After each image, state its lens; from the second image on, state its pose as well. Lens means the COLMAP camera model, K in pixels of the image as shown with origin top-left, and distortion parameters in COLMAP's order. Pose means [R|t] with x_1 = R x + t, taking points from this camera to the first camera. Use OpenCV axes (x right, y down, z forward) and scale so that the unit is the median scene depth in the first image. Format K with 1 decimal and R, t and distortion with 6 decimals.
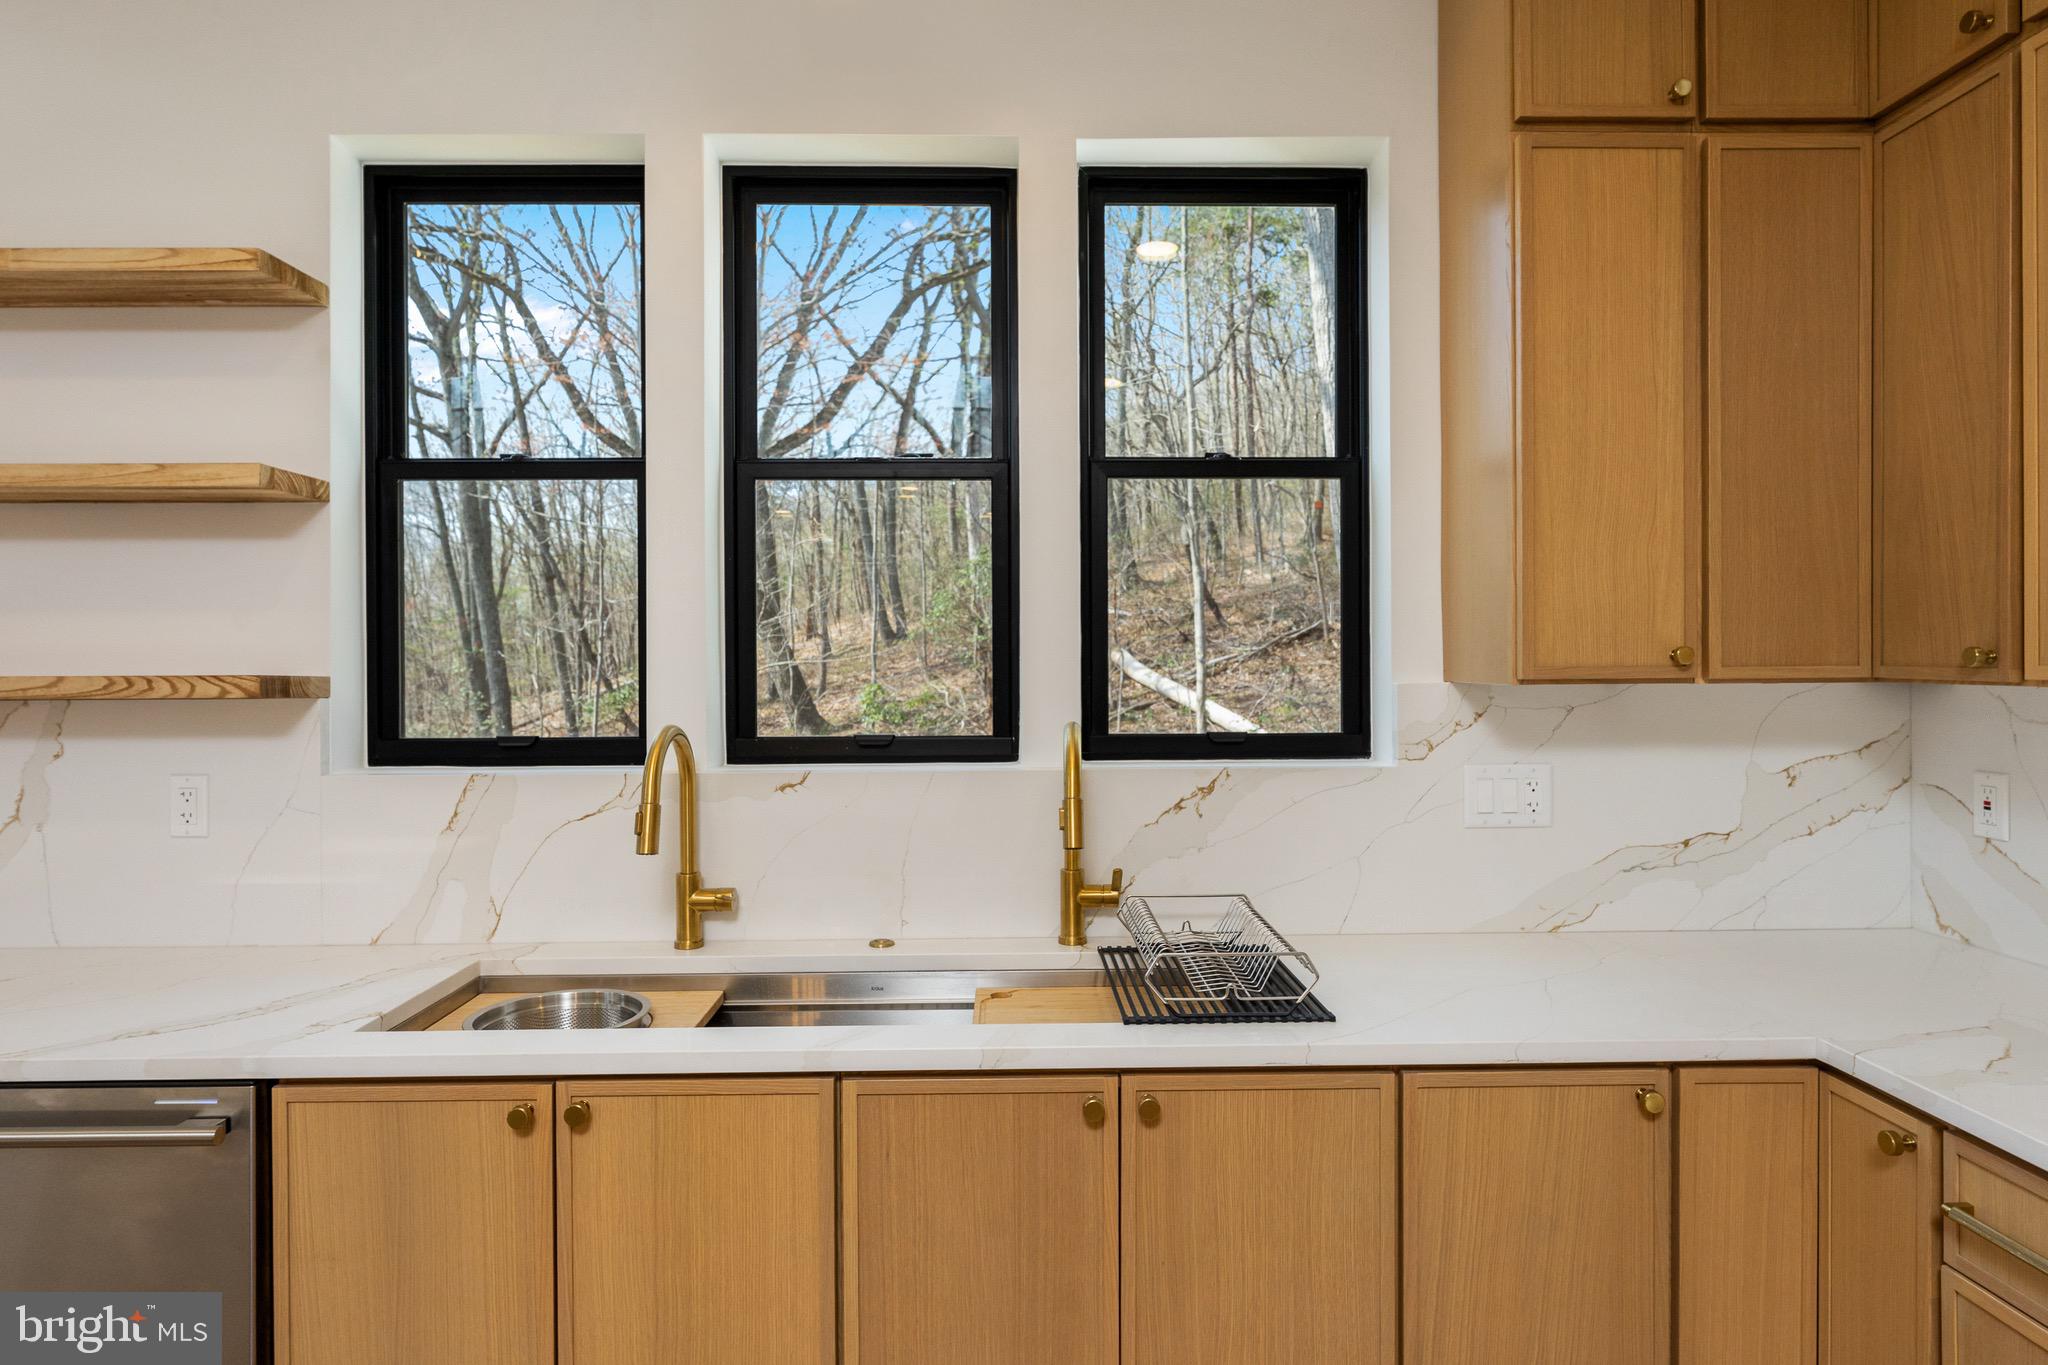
lens RADIAL K [[1180.3, 0, 1024.4], [0, 1180.3, 668.3], [0, 0, 1]] dist [-0.007100, 0.000968]
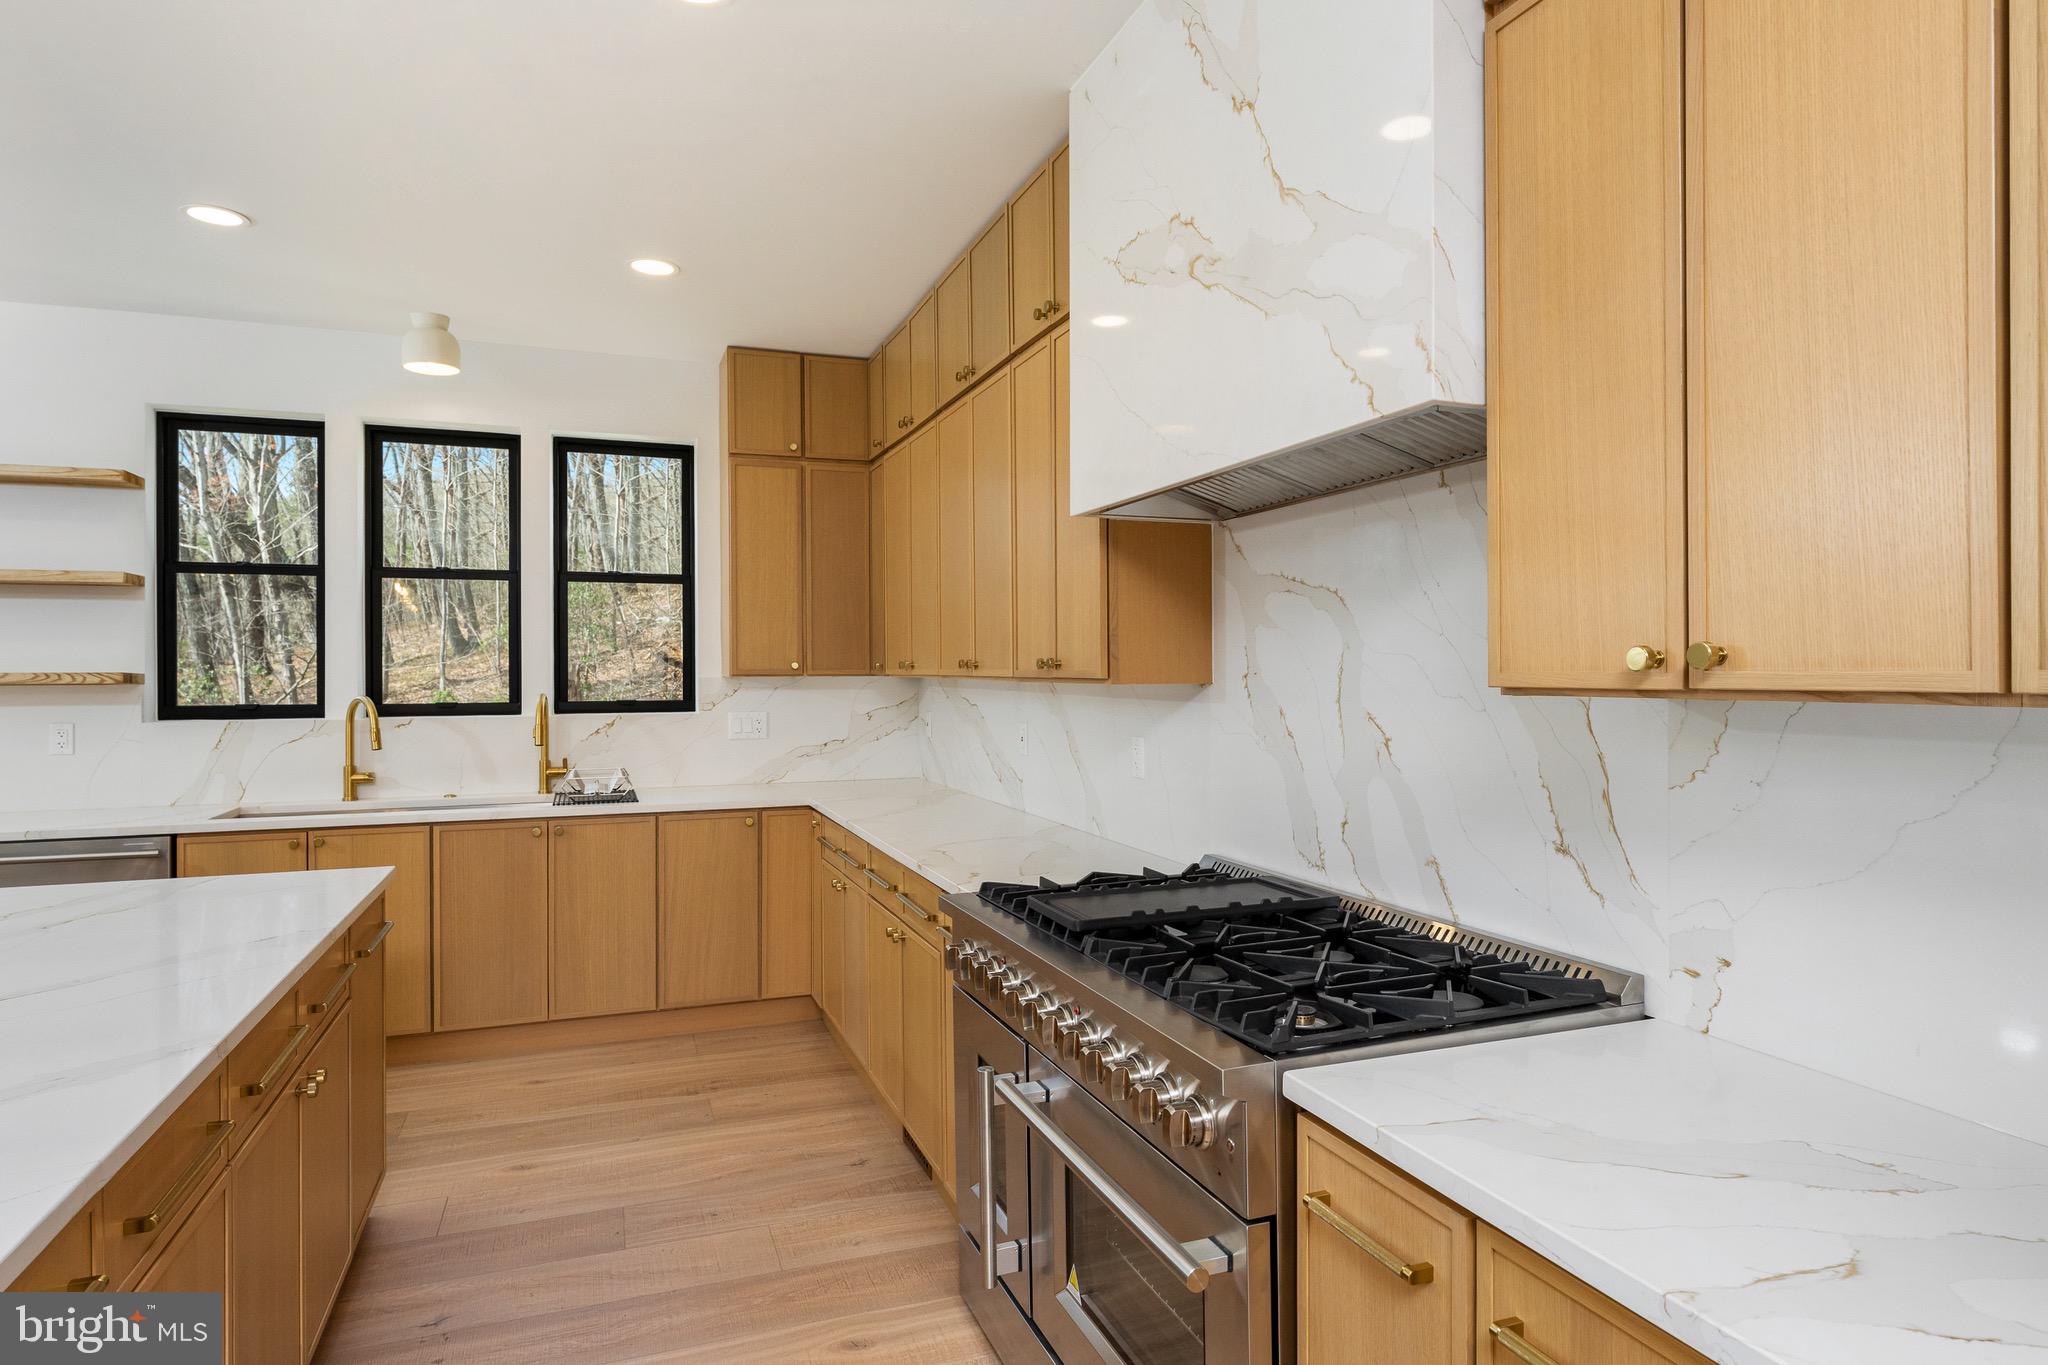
lens RADIAL K [[1155.2, 0, 1028.3], [0, 1155.2, 675.5], [0, 0, 1]] dist [-0.000649, -0.002069]
pose [[0.941853, 0.000859, 0.336023, 0.168137], [-0.000154, 0.999998, -0.002126, 0.014201], [-0.336024, 0.001950, 0.941851, -1.375096]]
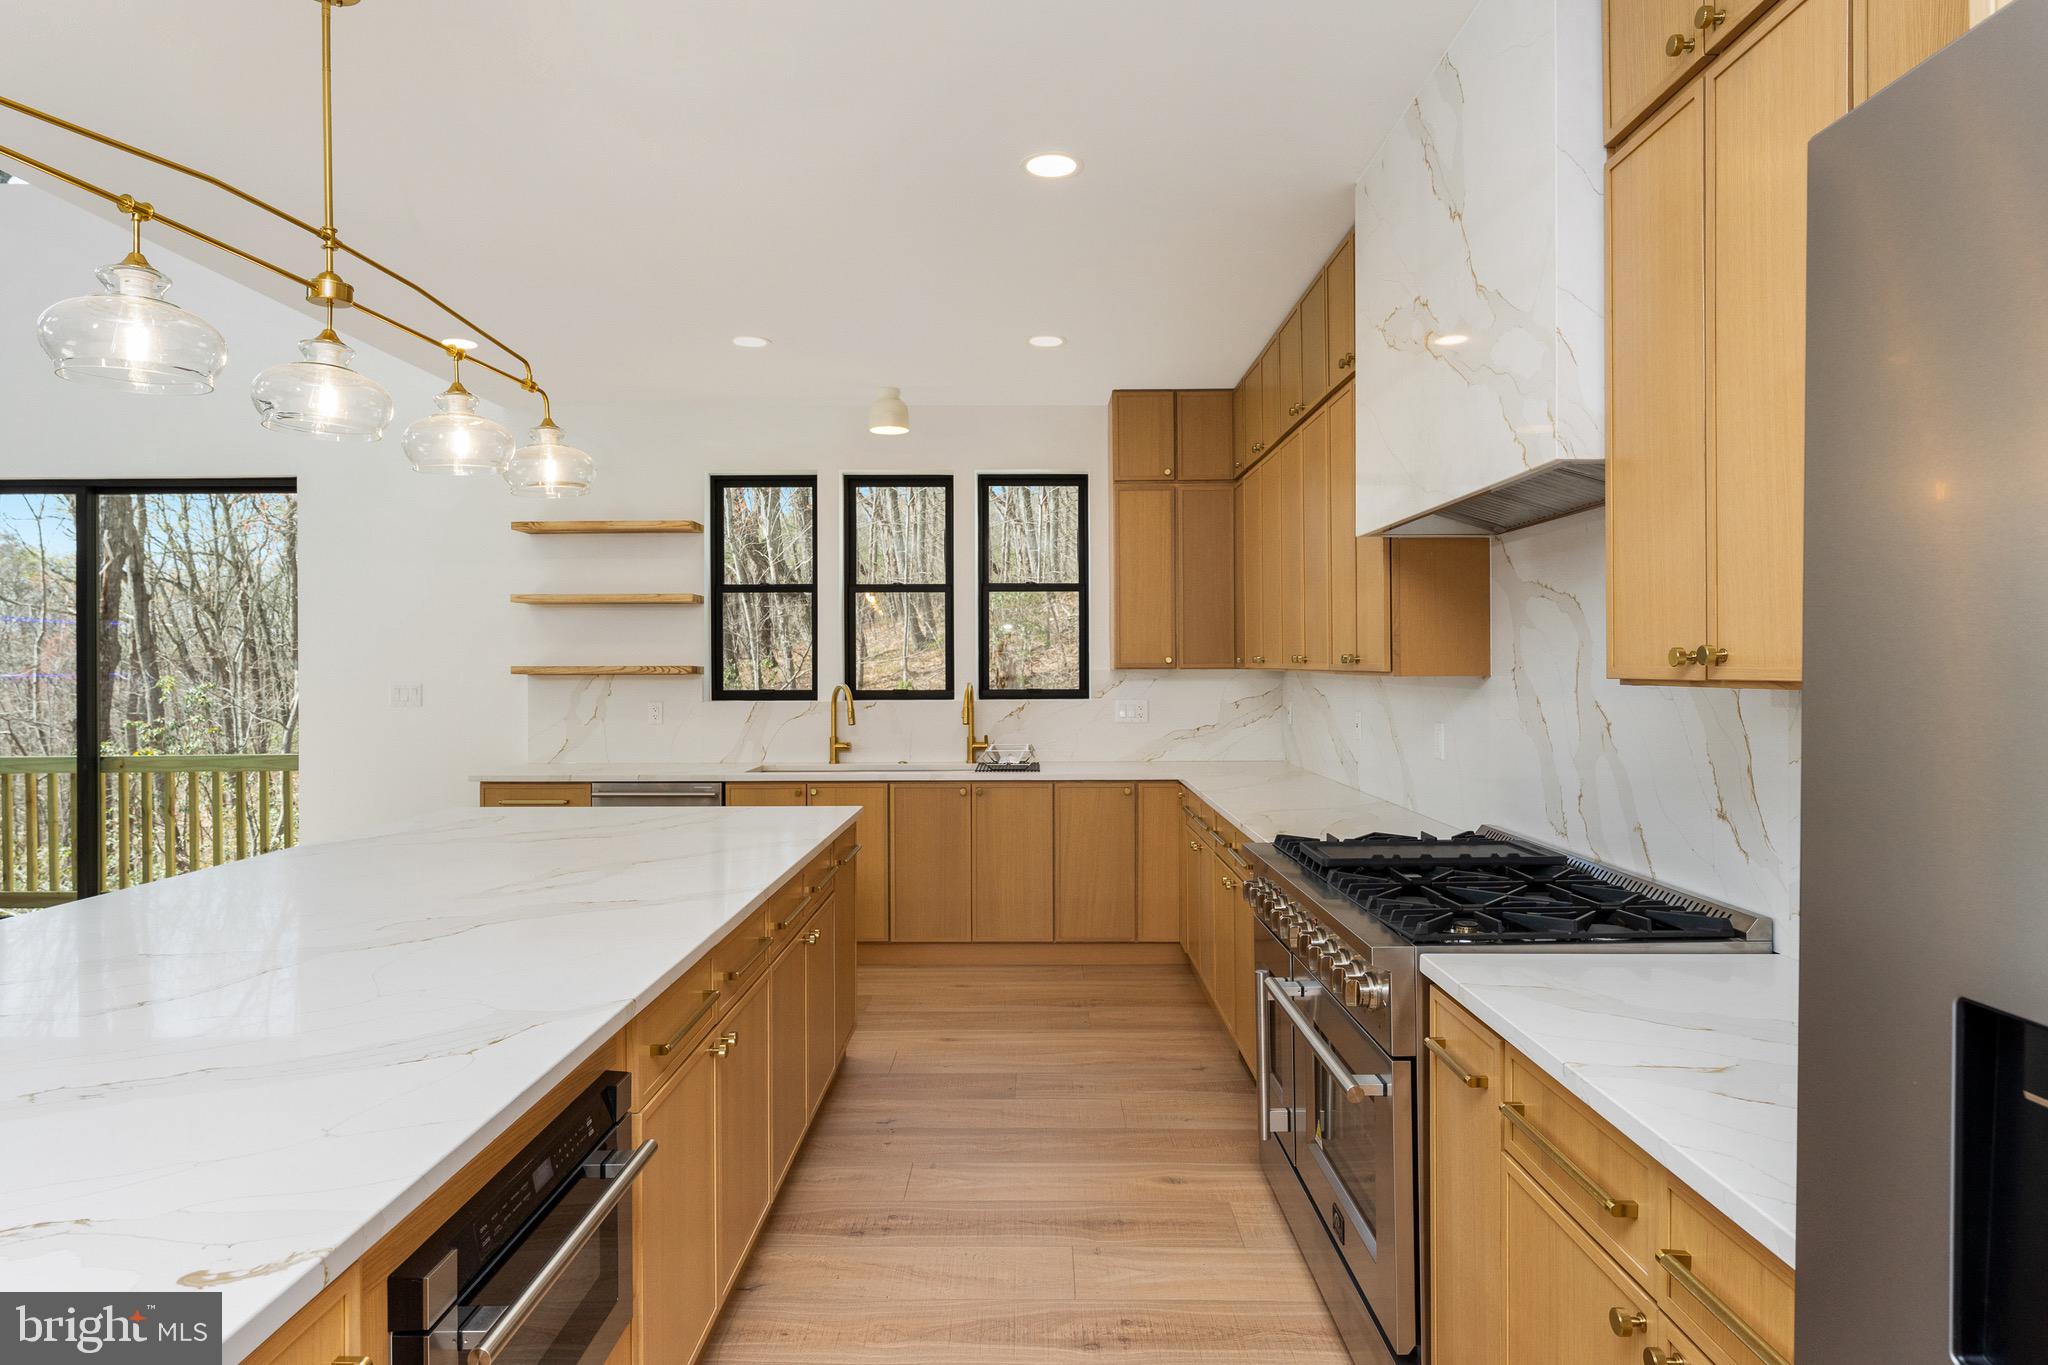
lens RADIAL K [[1155.2, 0, 1028.3], [0, 1155.2, 678.6], [0, 0, 1]] dist [-0.000649, -0.002069]
pose [[0.999755, 0.002139, -0.022024, 0.235457], [-0.001982, 0.999972, 0.007168, 0.014170], [0.022039, -0.007123, 0.999732, -1.725798]]
